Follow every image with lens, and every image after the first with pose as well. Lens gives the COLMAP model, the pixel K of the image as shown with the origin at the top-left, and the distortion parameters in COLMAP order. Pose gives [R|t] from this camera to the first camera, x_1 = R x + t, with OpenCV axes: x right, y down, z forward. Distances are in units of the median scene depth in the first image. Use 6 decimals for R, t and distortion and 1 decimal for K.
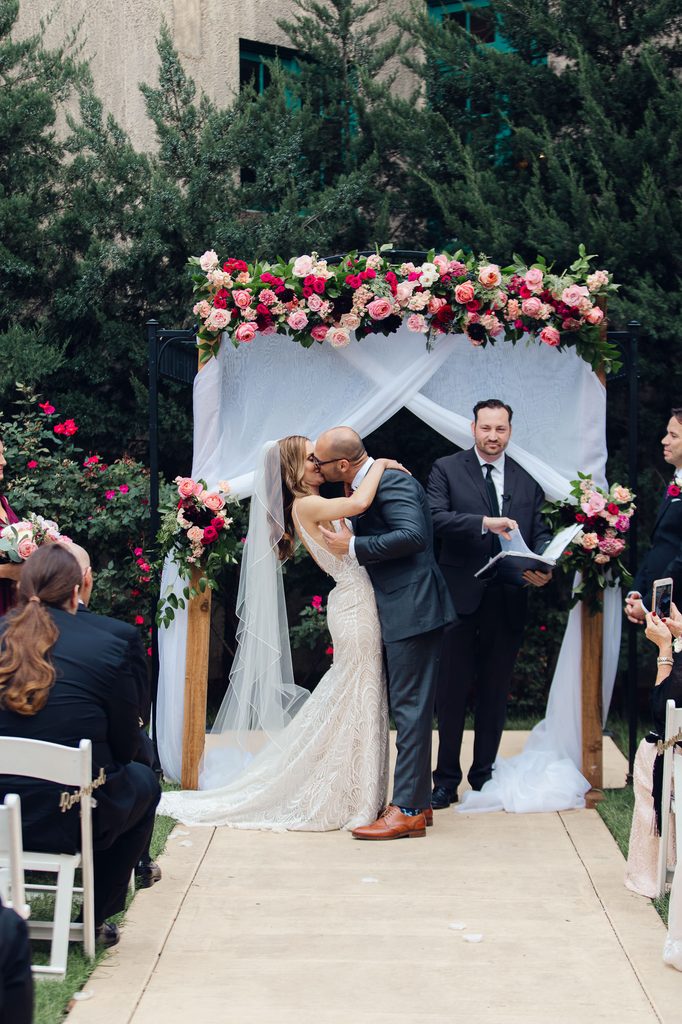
lens RADIAL K [[2737.3, 0, 341.0], [0, 2737.3, 512.0], [0, 0, 1]] dist [0.047525, -0.111405]
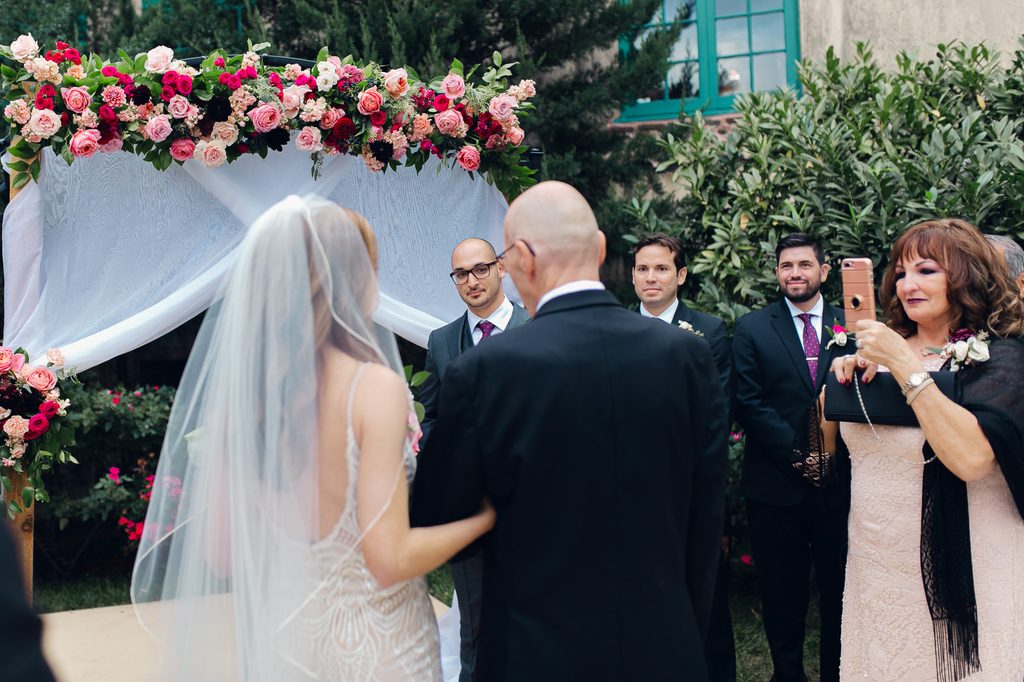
lens RADIAL K [[1255.0, 0, 509.6], [0, 1255.0, 278.9], [0, 0, 1]] dist [0.008841, -0.020008]
pose [[0.920143, -0.019613, 0.391092, -0.060890], [0.042684, 0.997817, -0.050385, -0.007898], [-0.389250, 0.063054, 0.918971, 0.641534]]
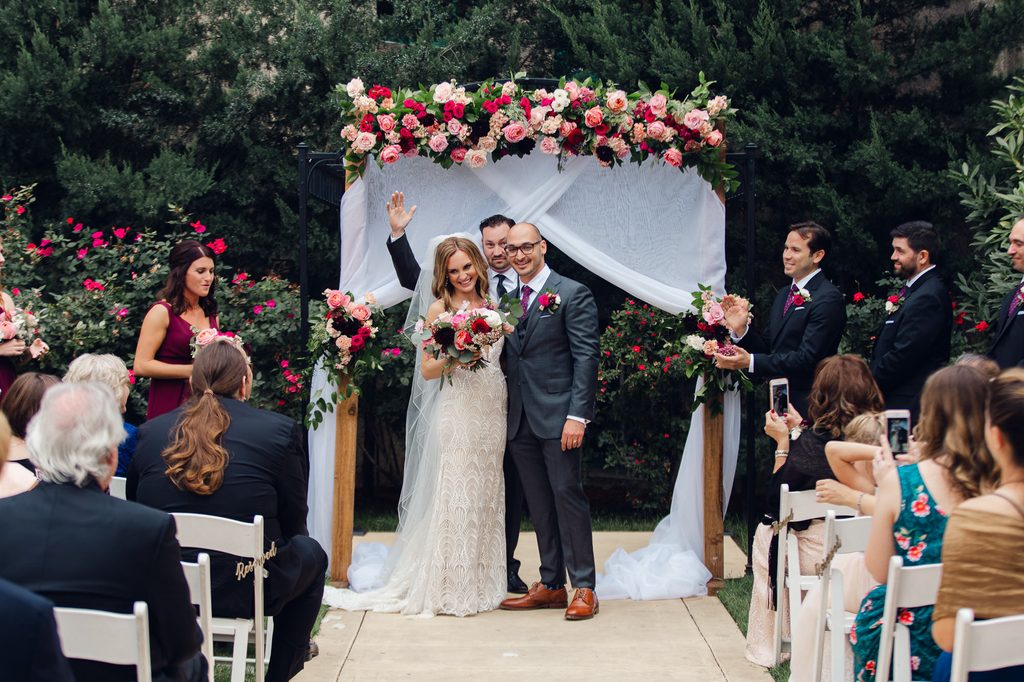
lens RADIAL K [[2737.3, 0, 512.0], [0, 2737.3, 341.0], [0, 0, 1]] dist [0.047525, -0.111405]
pose [[0.999827, -0.002918, 0.018392, -0.006800], [0.002943, 0.999995, -0.001314, 0.008947], [-0.018388, 0.001368, 0.999830, -0.072083]]
